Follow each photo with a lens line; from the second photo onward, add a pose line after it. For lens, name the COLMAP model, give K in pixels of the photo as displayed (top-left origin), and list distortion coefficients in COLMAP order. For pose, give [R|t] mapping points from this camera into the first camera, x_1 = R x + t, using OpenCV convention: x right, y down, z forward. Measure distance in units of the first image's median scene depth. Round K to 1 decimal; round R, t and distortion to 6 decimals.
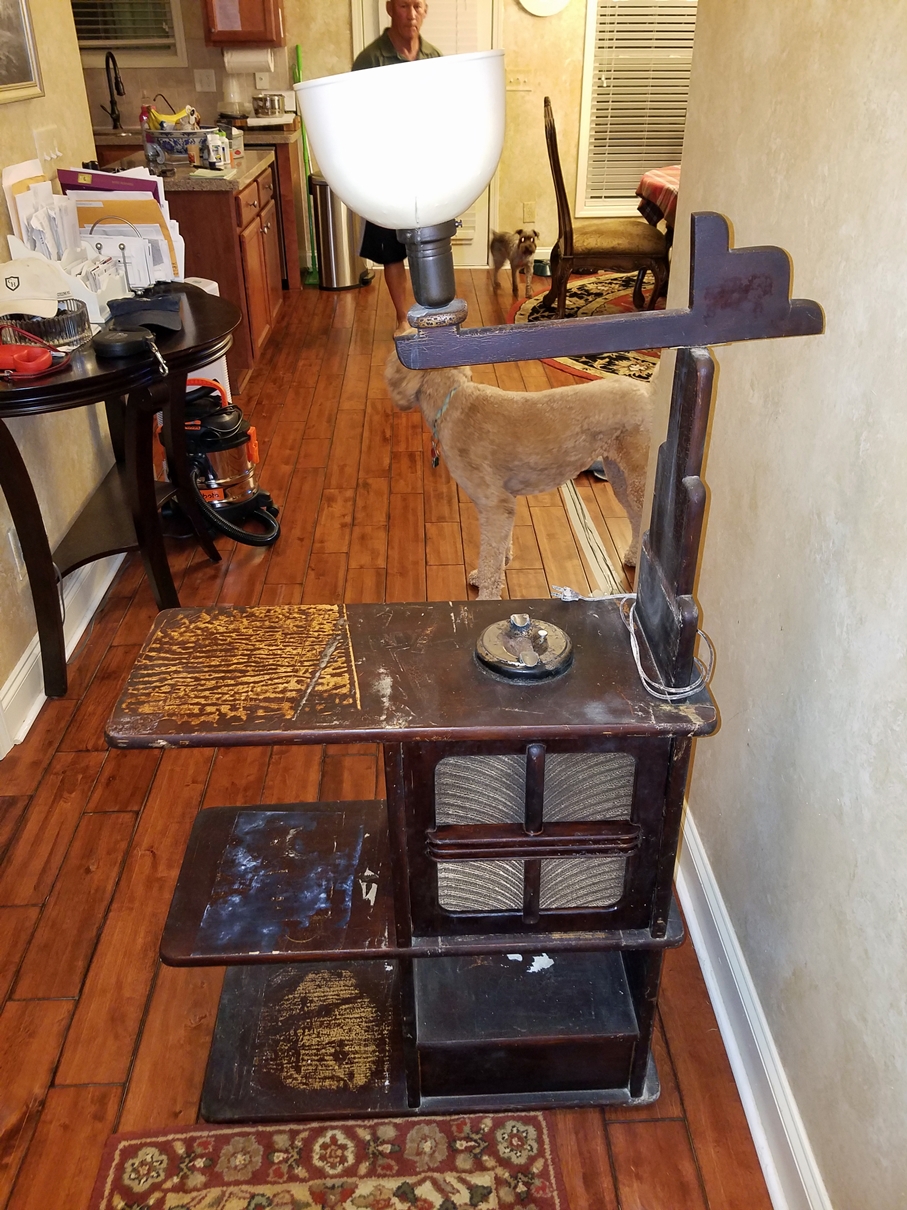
lens RADIAL K [[944.6, 0, 464.2], [0, 944.6, 591.8], [0, 0, 1]] dist [0.012867, -0.062468]
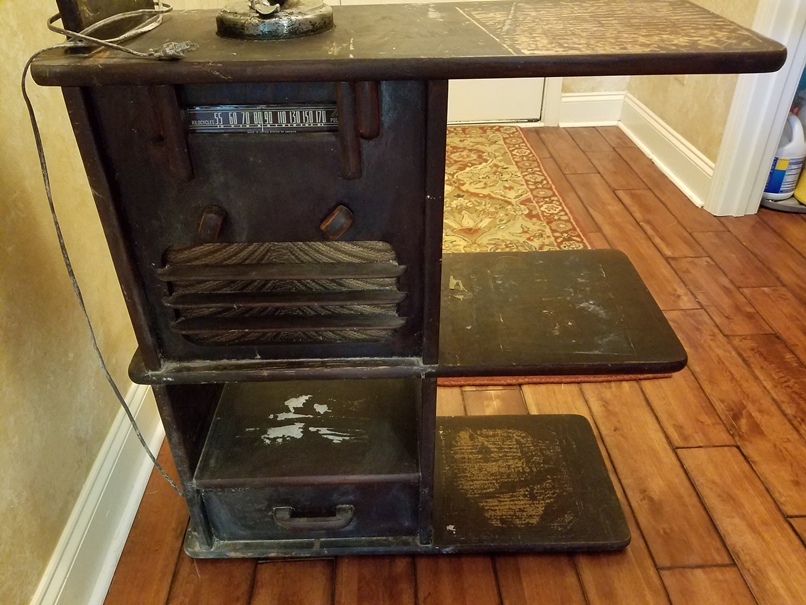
lens RADIAL K [[629.2, 0, 395.5], [0, 629.2, 300.9], [0, 0, 1]] dist [0.012867, -0.062468]
pose [[-0.999035, -0.006671, 0.043415, -0.068401], [0.035757, 0.450552, 0.892034, -0.328147], [-0.025511, 0.892725, -0.449878, 1.441349]]
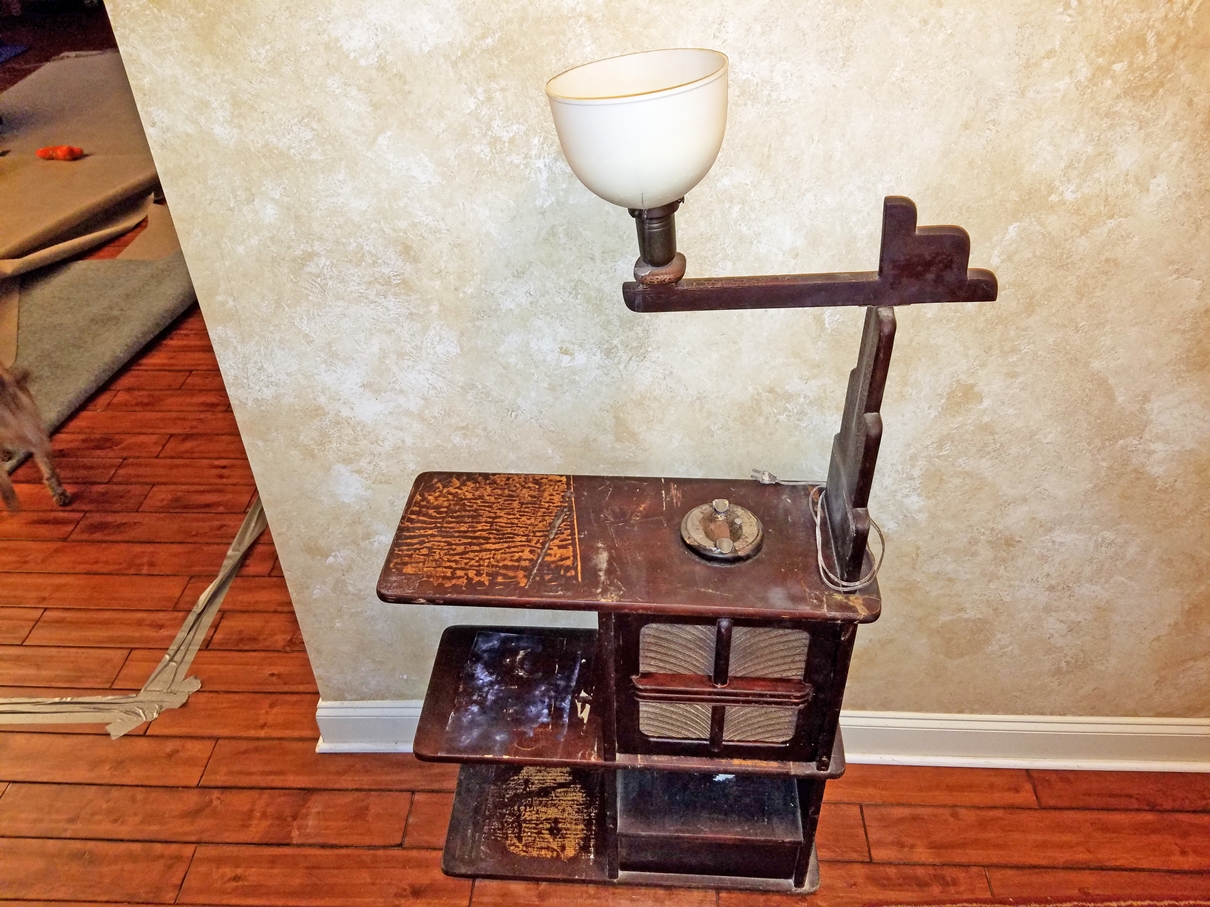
lens RADIAL K [[944.6, 0, 598.8], [0, 944.6, 466.0], [0, 0, 1]] dist [0.012867, -0.062468]
pose [[0.993832, 0.055296, -0.096130, 0.019297], [-0.041888, 0.989783, 0.136291, -0.171001], [0.102684, -0.131423, 0.985994, -0.158357]]
